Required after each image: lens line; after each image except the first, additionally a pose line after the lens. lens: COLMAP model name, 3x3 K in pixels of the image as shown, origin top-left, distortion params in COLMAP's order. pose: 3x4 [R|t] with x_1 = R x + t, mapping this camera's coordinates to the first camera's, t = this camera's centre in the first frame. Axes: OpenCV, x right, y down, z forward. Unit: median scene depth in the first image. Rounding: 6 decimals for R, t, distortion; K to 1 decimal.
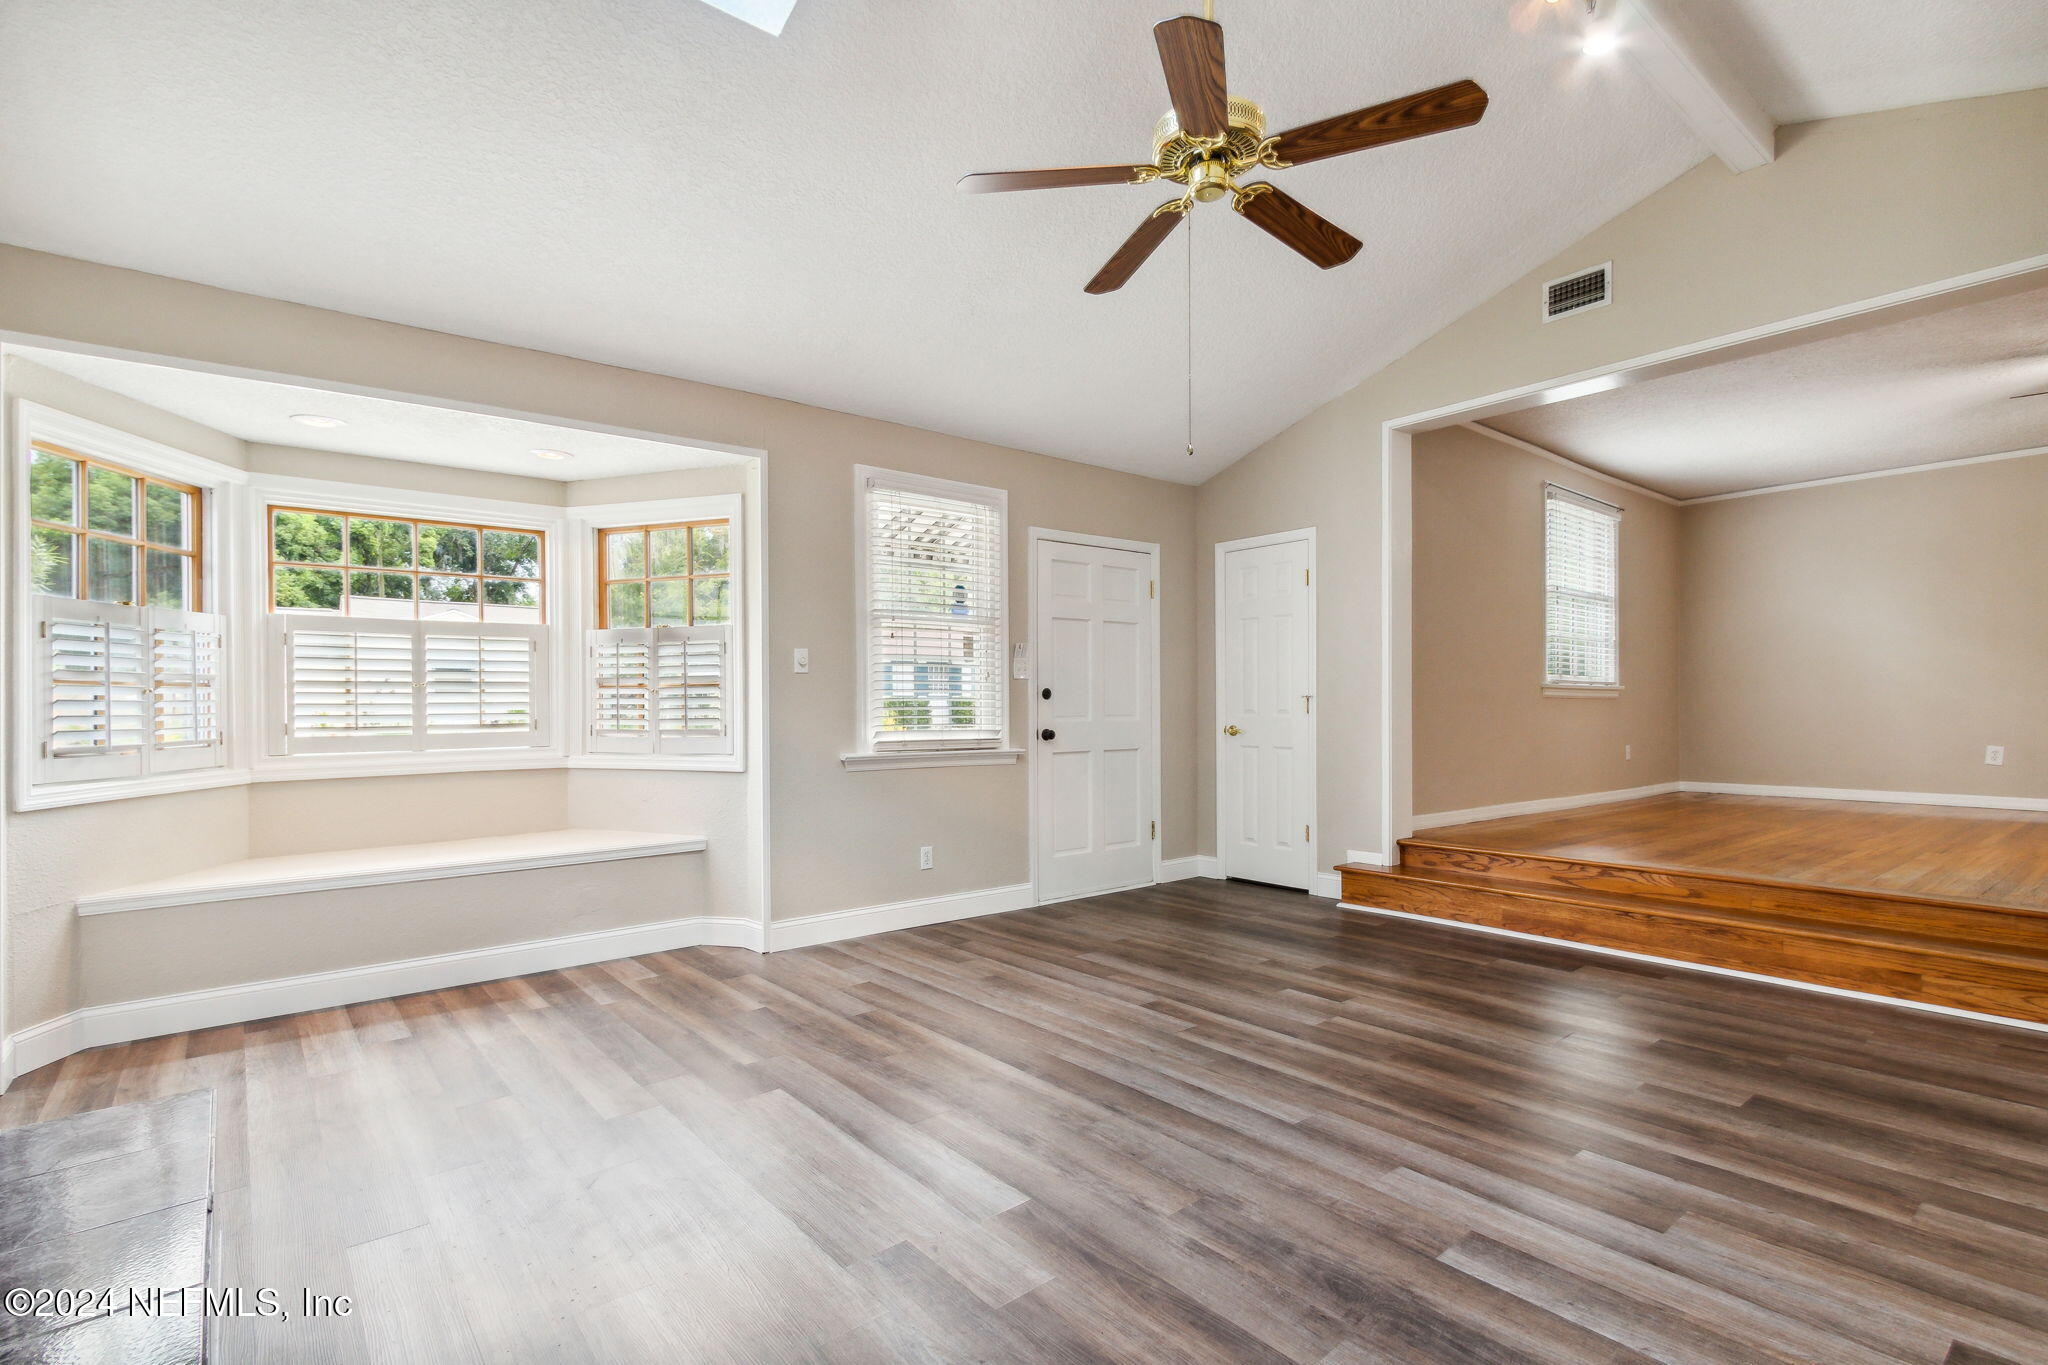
lens RADIAL K [[951.1, 0, 1016.8], [0, 951.1, 723.6], [0, 0, 1]] dist [0.003506, -0.001841]
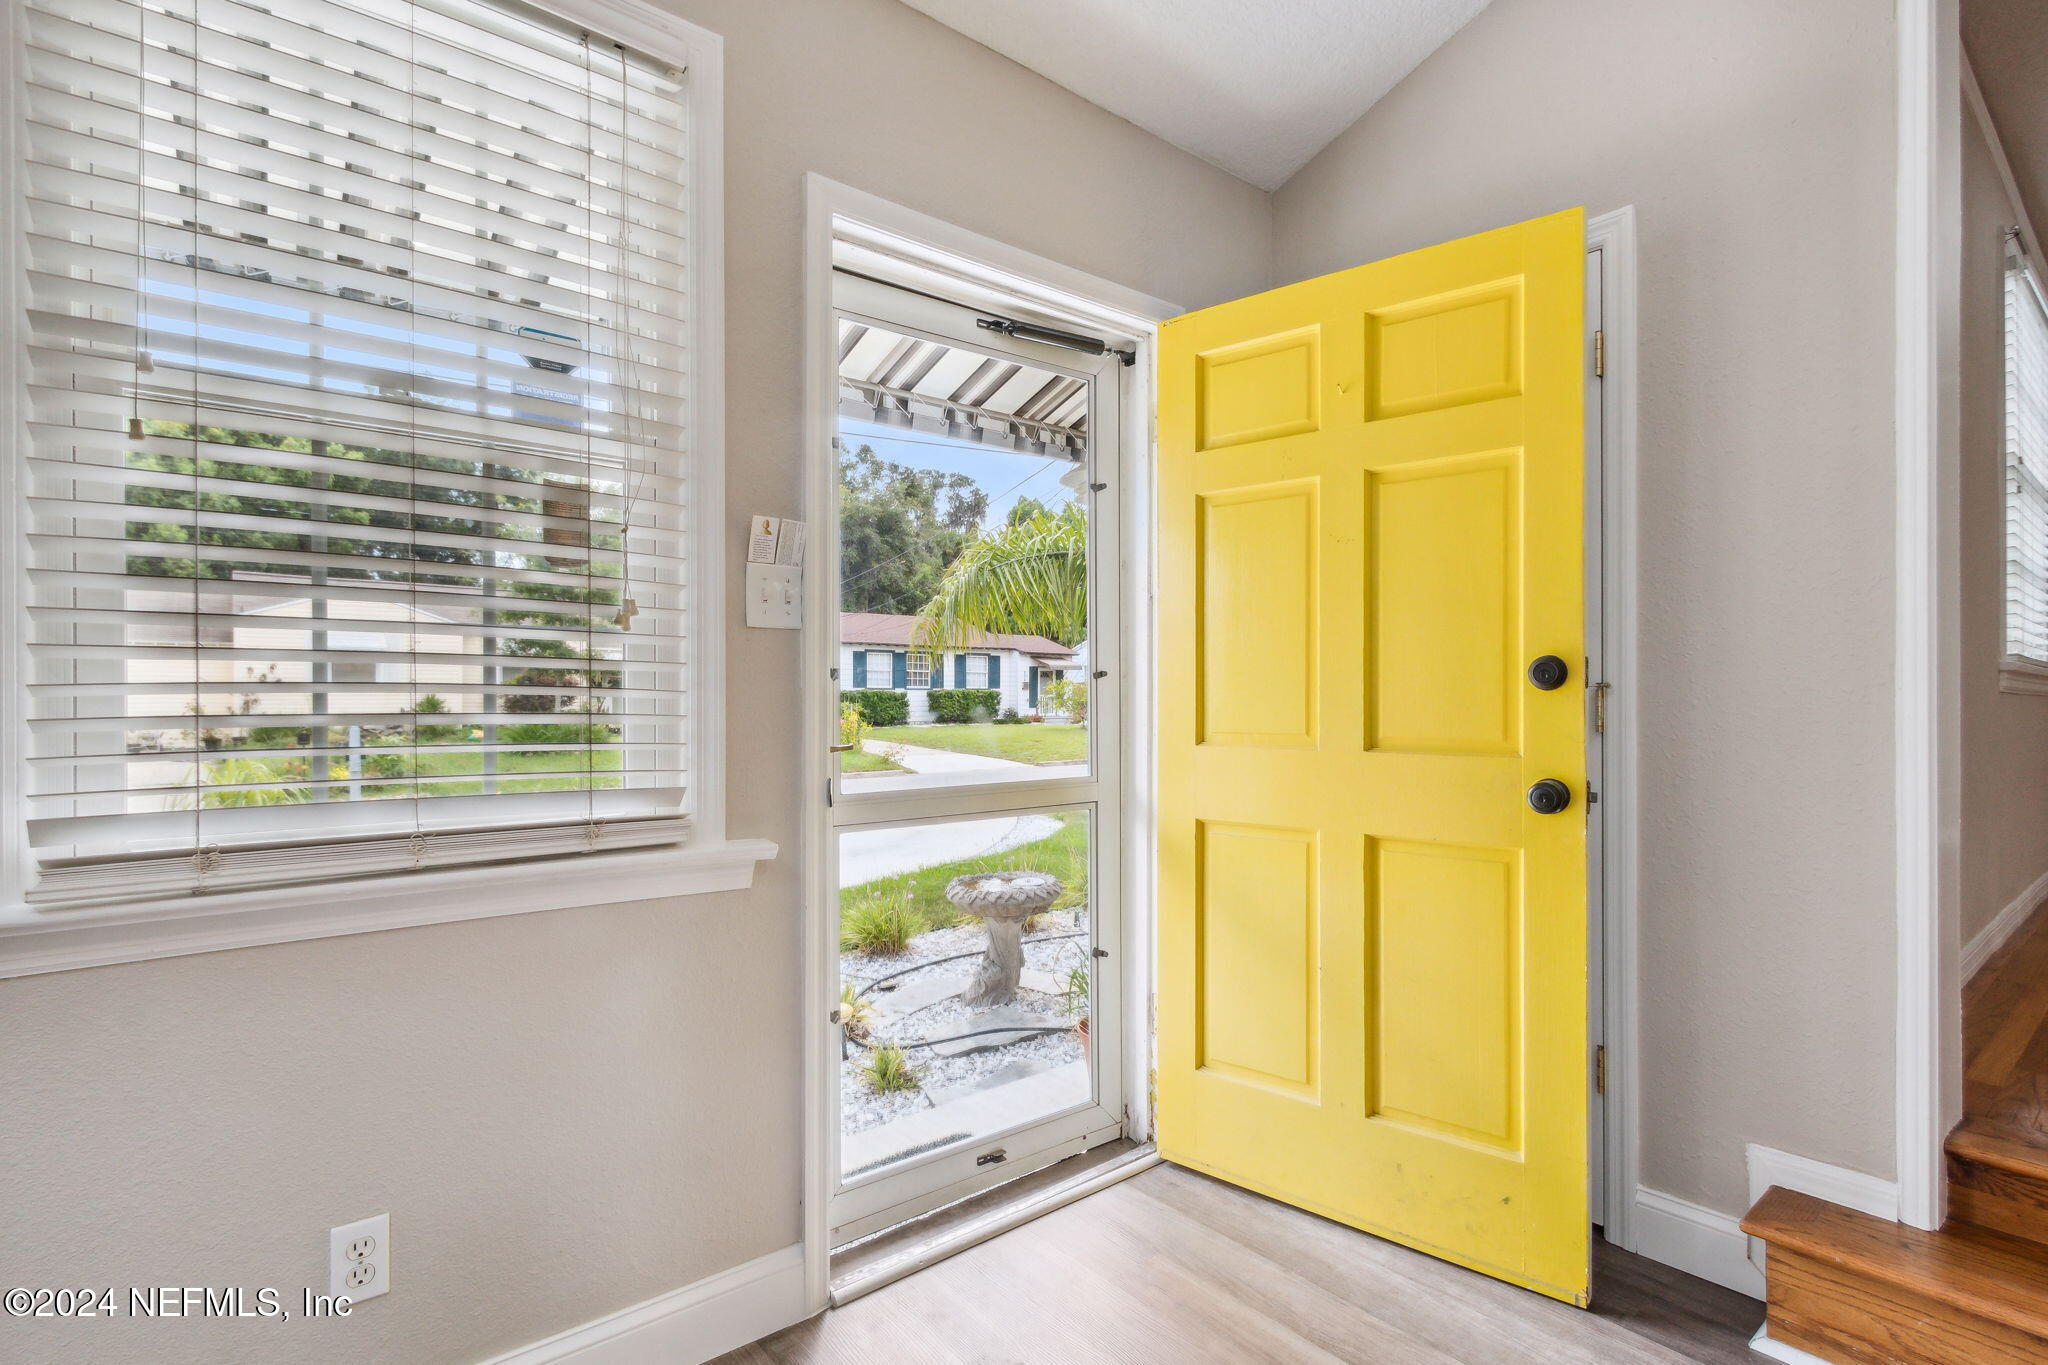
lens RADIAL K [[951.1, 0, 1038.9], [0, 951.1, 699.9], [0, 0, 1]] dist [0.003506, -0.001841]
pose [[0.999955, 0.004967, 0.008144, 0.124275], [-0.004810, 0.999804, -0.019217, -0.021269], [-0.008238, 0.019177, 0.999782, 0.899160]]
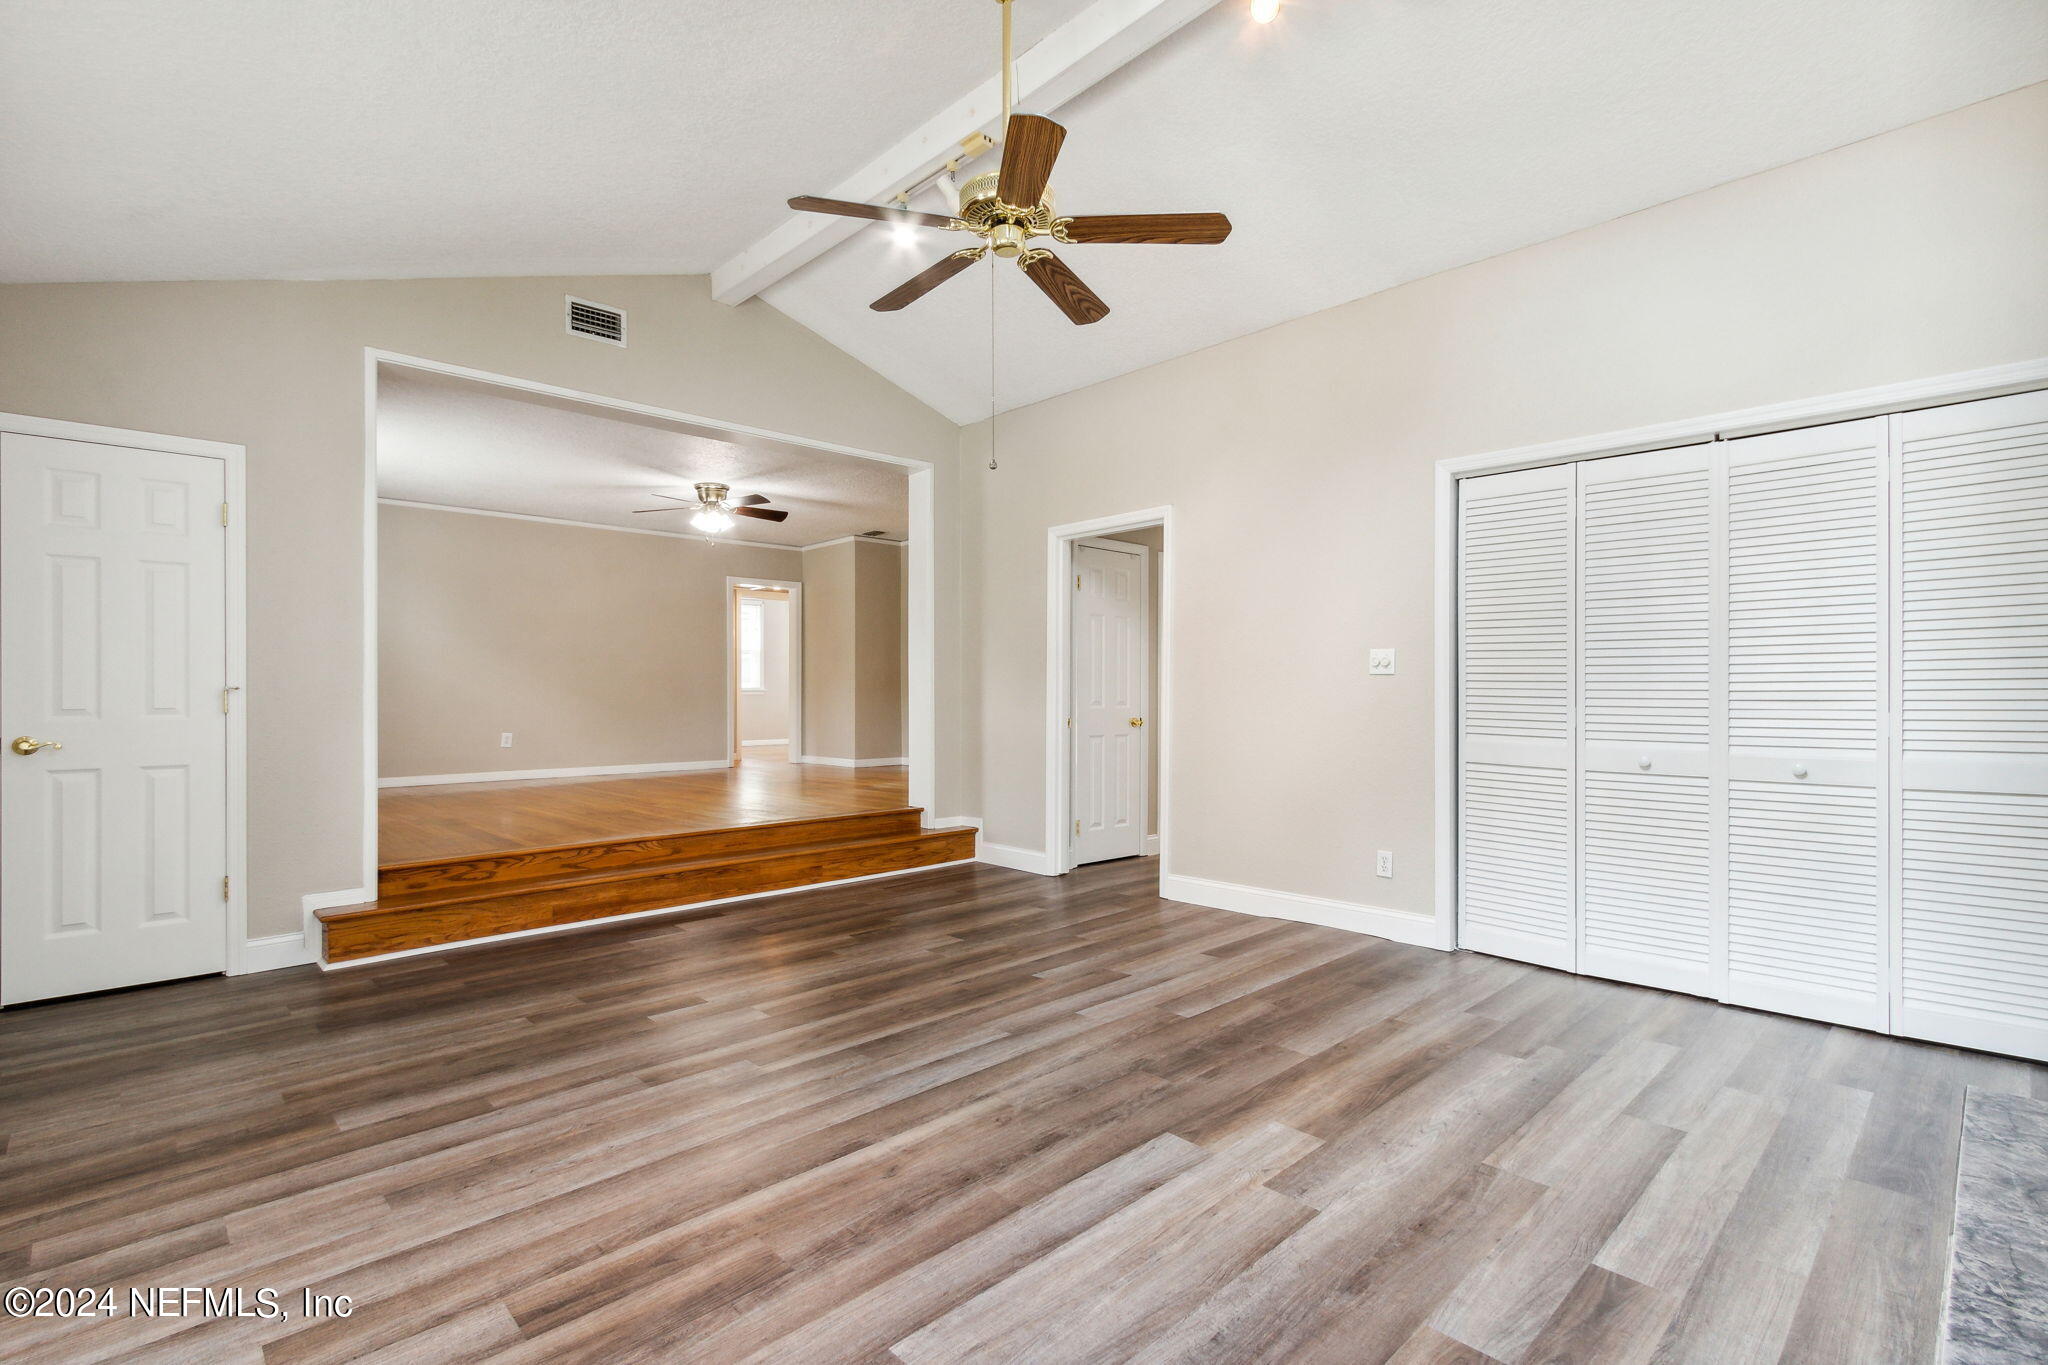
lens RADIAL K [[951.1, 0, 1025.6], [0, 951.1, 696.8], [0, 0, 1]] dist [0.003506, -0.001841]
pose [[-0.080363, 0.005990, 0.996748, -0.593350], [0.024884, 0.999682, -0.004001, -0.006209], [-0.996455, 0.024481, -0.080486, 0.677187]]
